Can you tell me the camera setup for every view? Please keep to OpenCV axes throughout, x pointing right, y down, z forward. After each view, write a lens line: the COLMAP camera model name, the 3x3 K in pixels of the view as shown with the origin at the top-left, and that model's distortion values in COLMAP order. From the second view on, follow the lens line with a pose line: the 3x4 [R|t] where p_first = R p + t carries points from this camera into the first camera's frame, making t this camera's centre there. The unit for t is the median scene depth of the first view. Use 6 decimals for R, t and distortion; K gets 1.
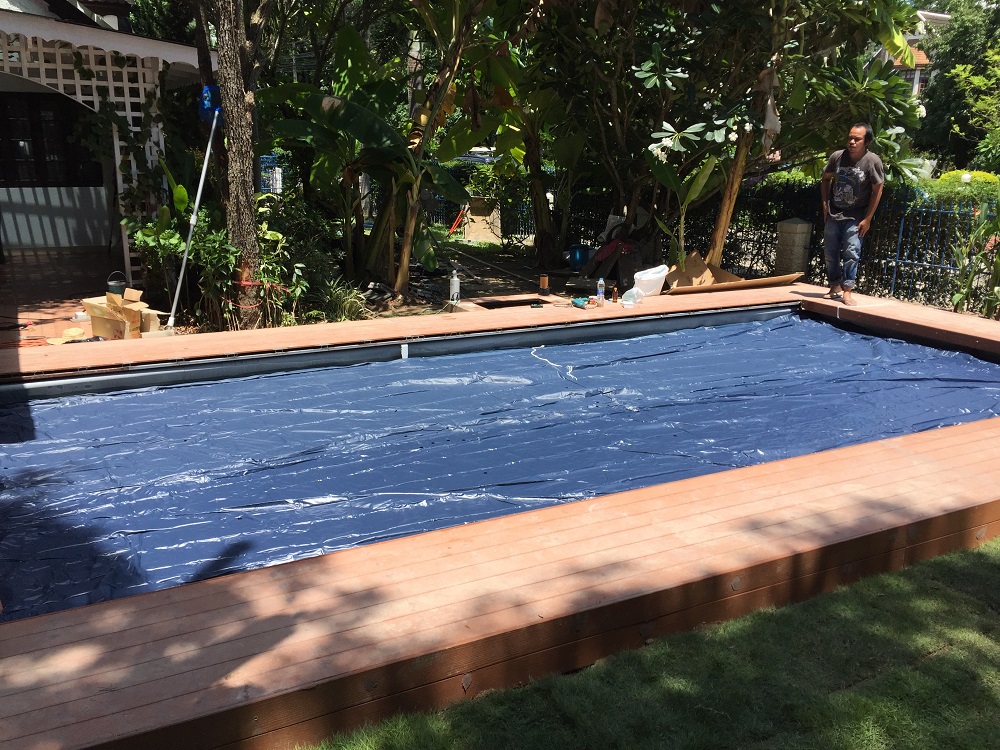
lens RADIAL K [[853.9, 0, 498.2], [0, 853.9, 384.9], [0, 0, 1]] dist [0.088599, -0.116694]
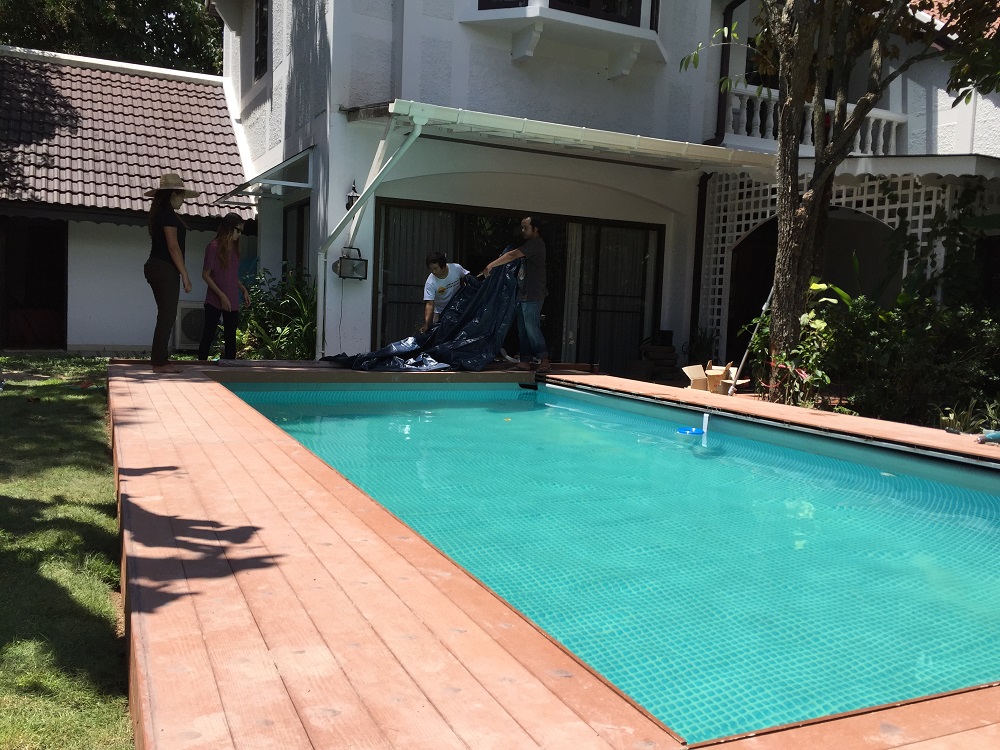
lens RADIAL K [[853.7, 0, 500.0], [0, 853.7, 375.0], [0, 0, 1]] dist [0.082683, -0.102806]
pose [[-0.039989, 0.060194, -0.997385, 0.663968], [-0.308920, 0.948536, 0.069631, -0.065163], [0.950247, 0.310897, -0.019336, 0.609906]]
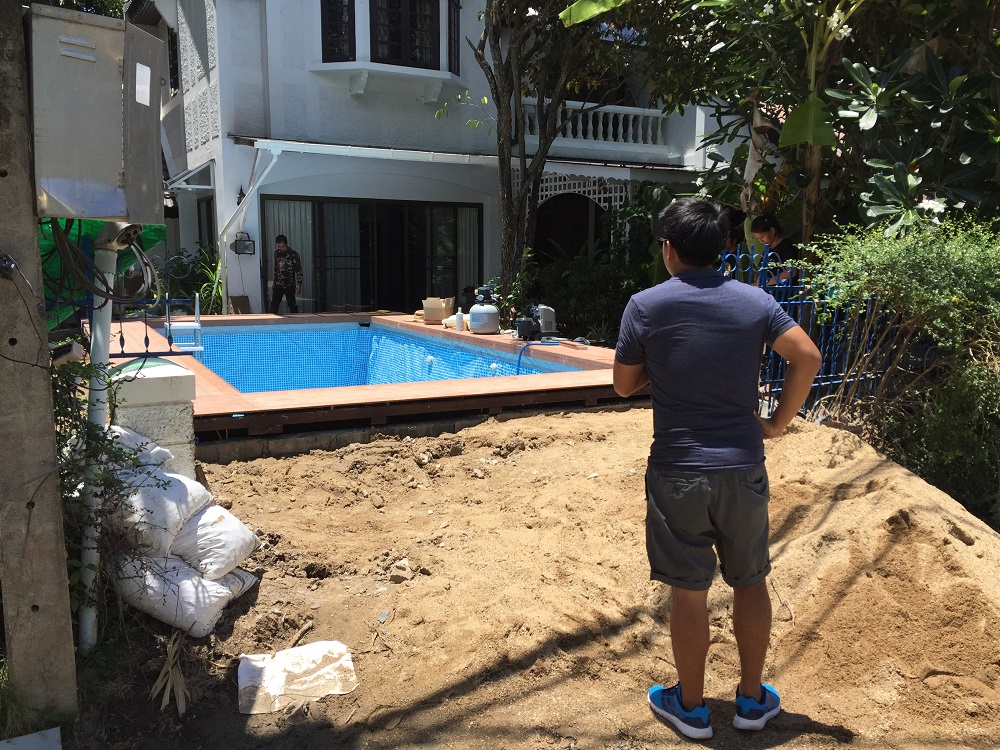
lens RADIAL K [[853.7, 0, 500.0], [0, 853.7, 375.0], [0, 0, 1]] dist [0.082683, -0.102806]
pose [[0.009309, 0.127705, -0.991768, 1.206373], [-0.275939, 0.953629, 0.120204, -0.160661], [0.961130, 0.272548, 0.044116, 0.826070]]
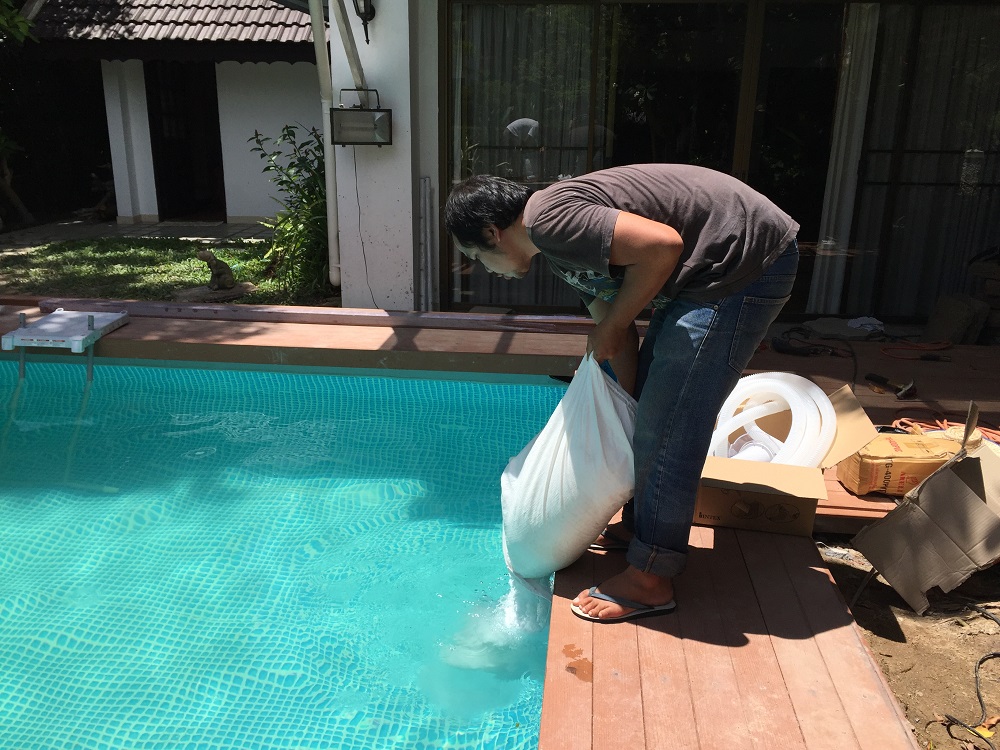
lens RADIAL K [[853.9, 0, 498.2], [0, 853.9, 384.9], [0, 0, 1]] dist [0.088599, -0.116694]
pose [[-0.591256, 0.227835, -0.773633, 0.034111], [-0.235459, 0.868706, 0.435786, -0.205139], [0.771346, 0.439820, -0.459982, 0.845088]]
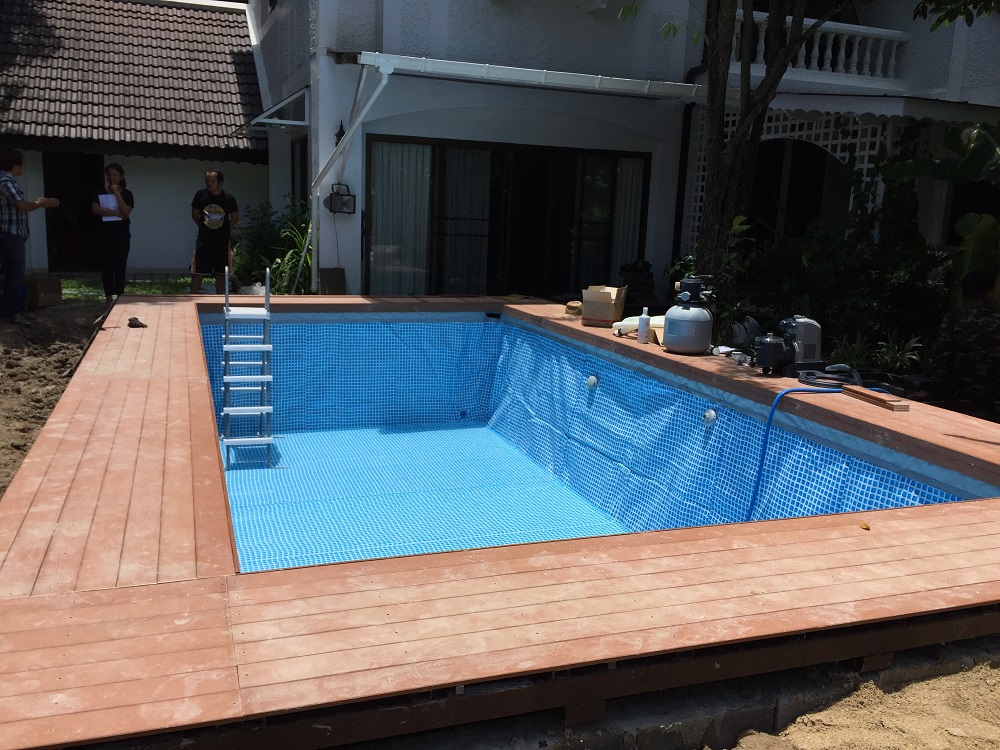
lens RADIAL K [[853.9, 0, 498.2], [0, 853.9, 384.9], [0, 0, 1]] dist [0.088599, -0.116694]
pose [[-0.125158, 0.180952, -0.975496, 0.774456], [-0.304096, 0.928906, 0.211326, -0.149142], [0.944384, 0.323094, -0.061234, 0.737638]]
